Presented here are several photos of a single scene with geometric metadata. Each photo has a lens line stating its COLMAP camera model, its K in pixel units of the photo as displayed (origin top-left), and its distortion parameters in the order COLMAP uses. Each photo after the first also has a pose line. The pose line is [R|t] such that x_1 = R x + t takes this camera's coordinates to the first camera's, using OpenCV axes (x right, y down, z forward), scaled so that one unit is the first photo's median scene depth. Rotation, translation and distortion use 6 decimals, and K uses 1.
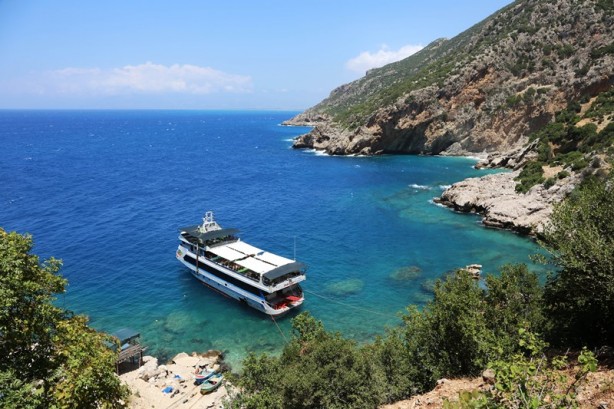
lens RADIAL K [[416.6, 0, 315.4], [0, 416.6, 203.8], [0, 0, 1]] dist [-0.100656, 0.058149]
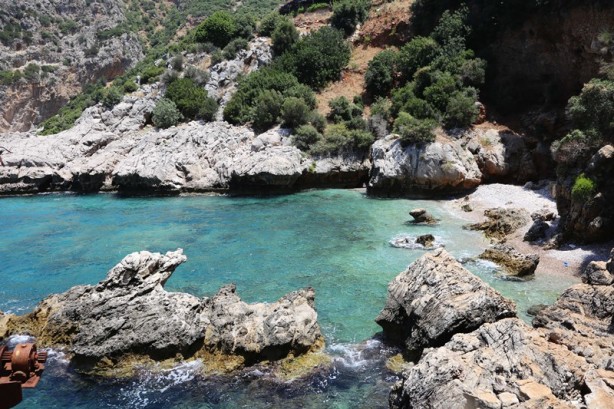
lens RADIAL K [[416.6, 0, 315.4], [0, 416.6, 203.8], [0, 0, 1]] dist [-0.100656, 0.058149]
pose [[0.471445, -0.150236, 0.869005, 0.083504], [0.201956, 0.977589, 0.059444, 0.039278], [-0.858460, 0.147476, 0.491220, 0.199911]]
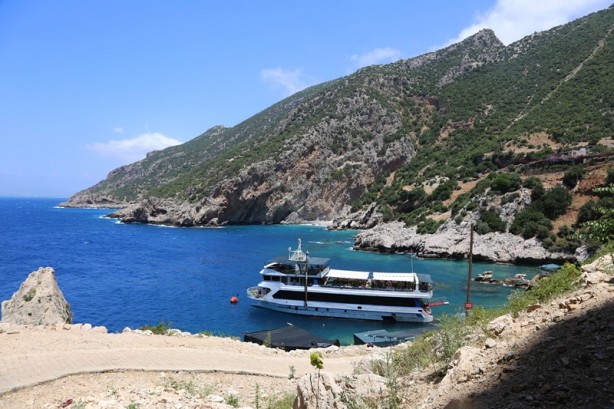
lens RADIAL K [[424.6, 0, 317.8], [0, 424.6, 207.4], [0, 0, 1]] dist [-0.129349, 0.092582]
pose [[0.852576, -0.010283, 0.522502, -0.181543], [0.112887, 0.979826, -0.164916, 0.028534], [-0.510265, 0.199587, 0.836537, 0.045925]]
